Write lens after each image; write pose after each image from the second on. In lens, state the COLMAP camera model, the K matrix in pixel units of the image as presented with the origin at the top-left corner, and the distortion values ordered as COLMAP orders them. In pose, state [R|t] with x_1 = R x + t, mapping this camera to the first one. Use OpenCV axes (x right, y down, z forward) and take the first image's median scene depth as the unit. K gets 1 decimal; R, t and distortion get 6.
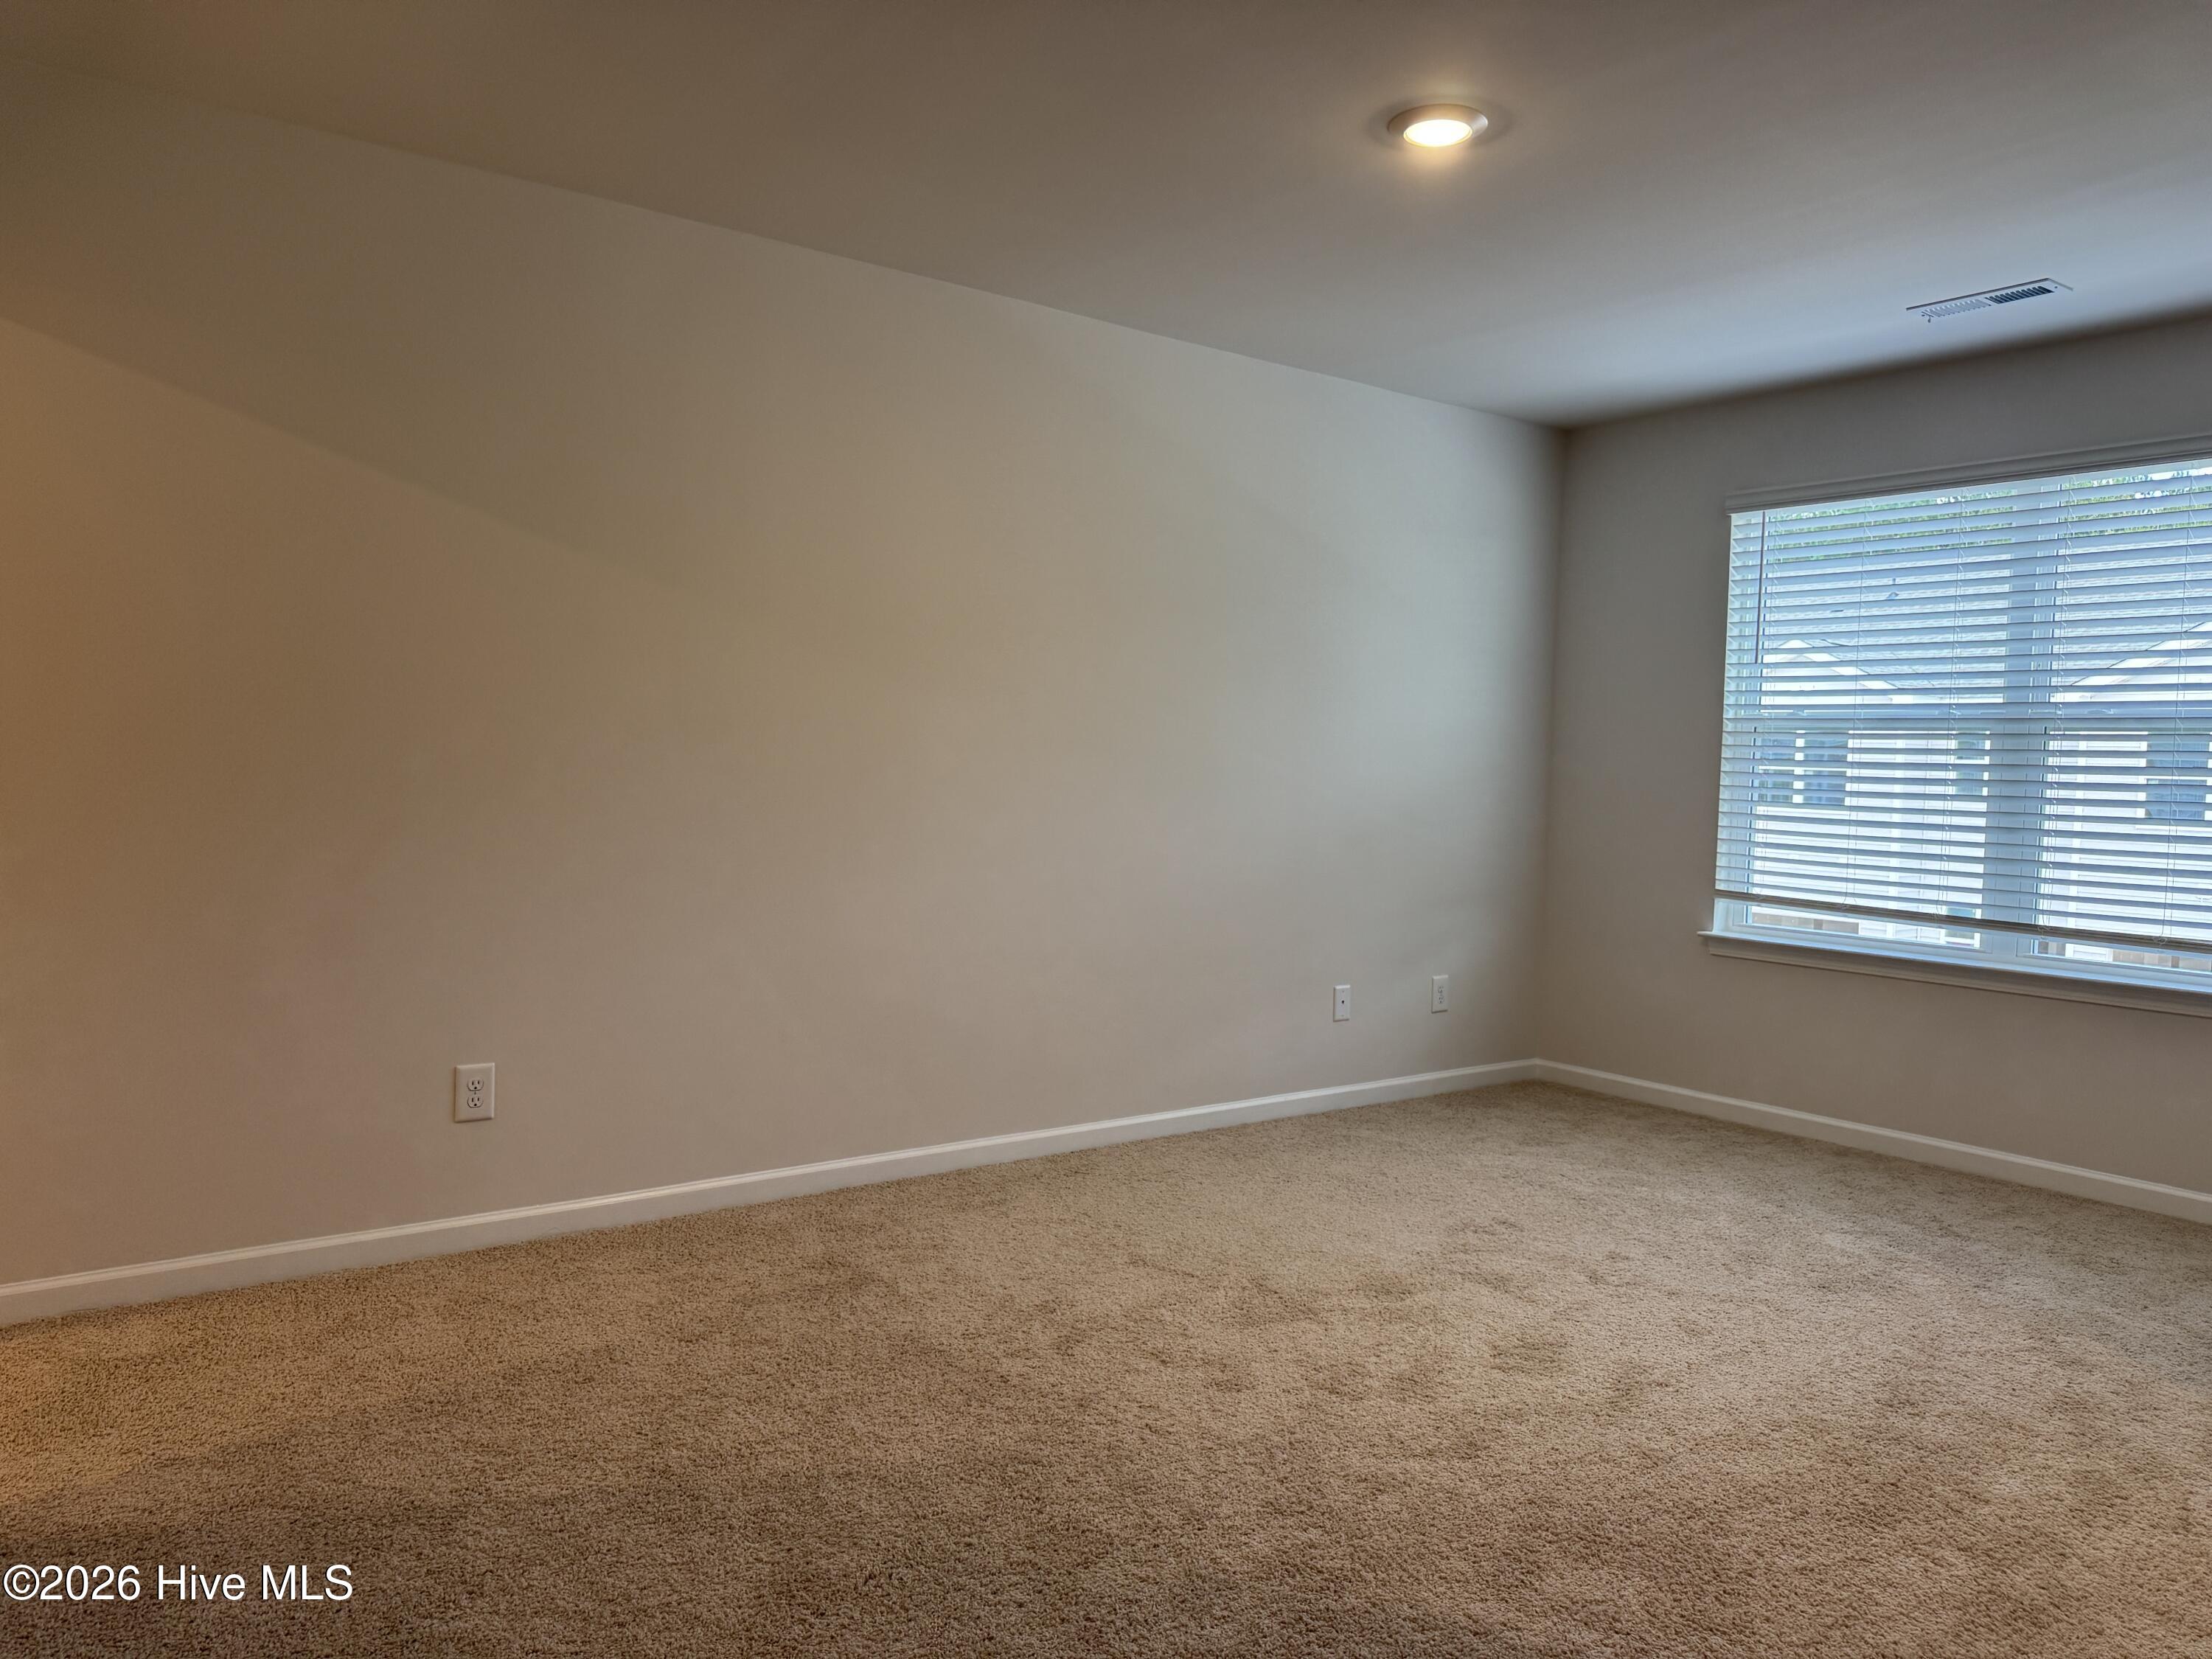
lens RADIAL K [[1556.2, 0, 1104.8], [0, 1556.2, 816.7], [0, 0, 1]] dist [0.058922, -0.065459]
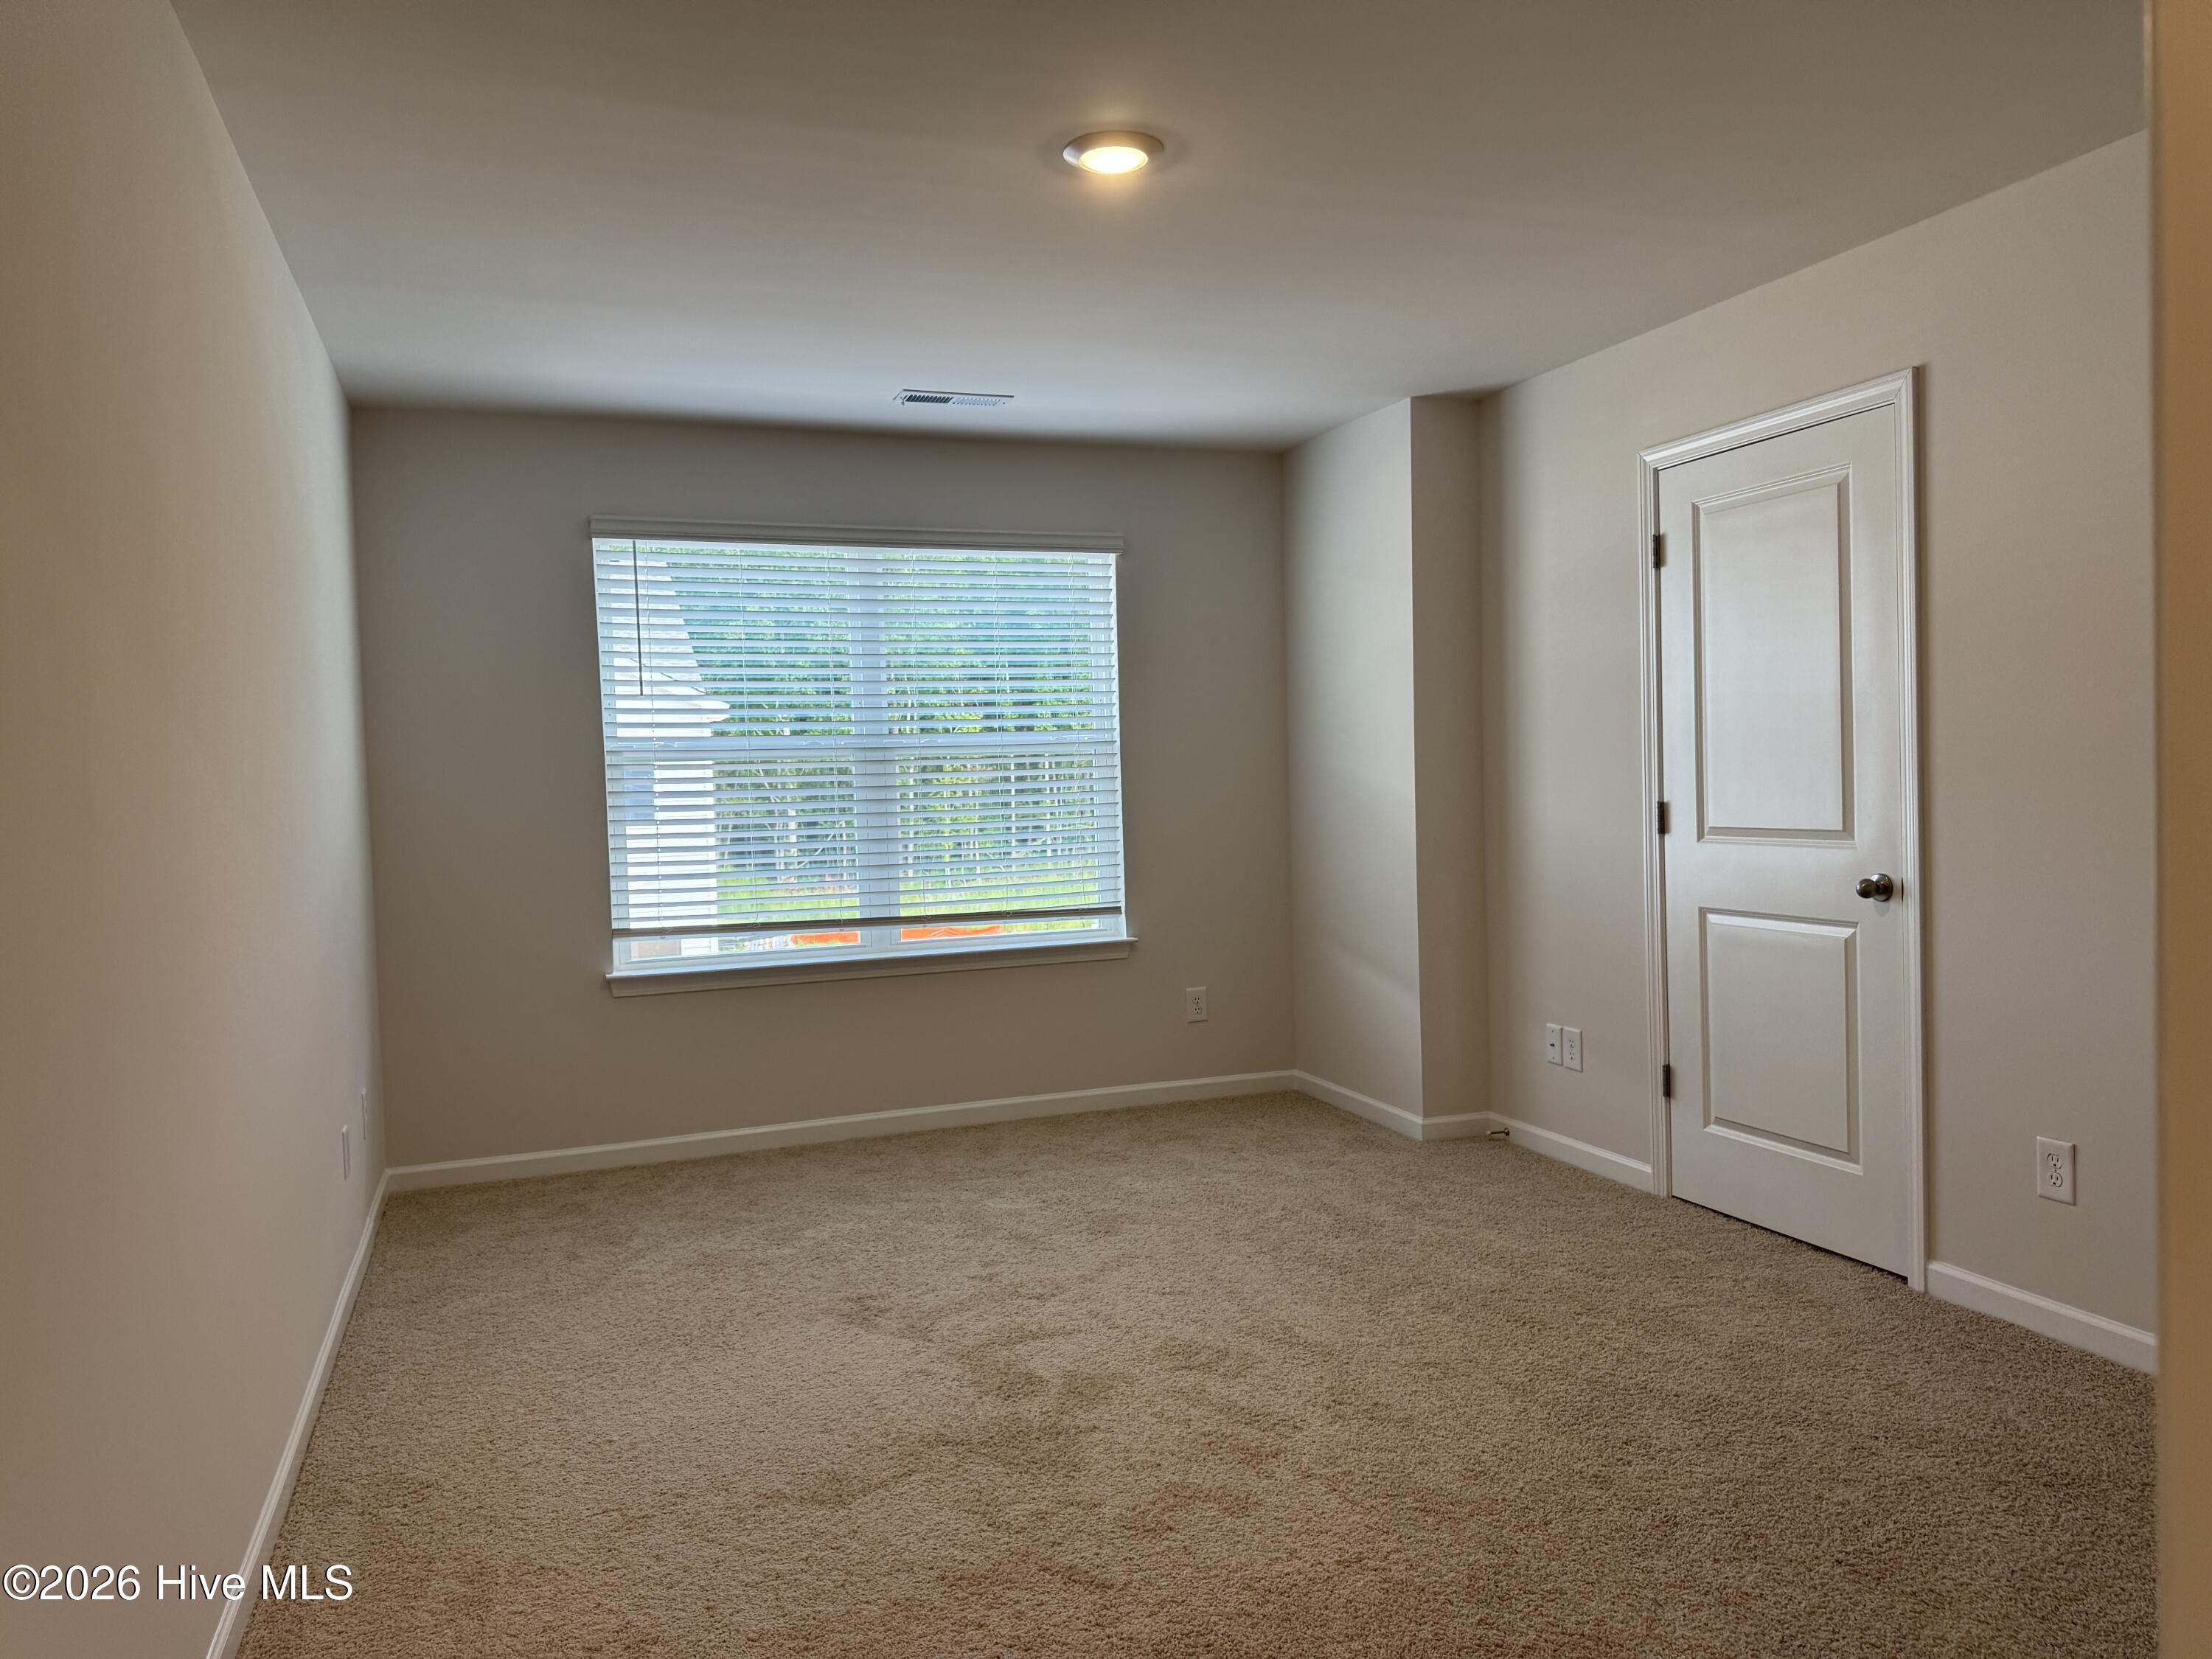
lens RADIAL K [[1556.2, 0, 1102.0], [0, 1556.2, 839.9], [0, 0, 1]] dist [0.058922, -0.065459]
pose [[0.293109, -0.084645, 0.952325, -0.544698], [0.069613, 0.995319, 0.067041, -0.065348], [-0.953541, 0.046643, 0.297630, 0.536218]]
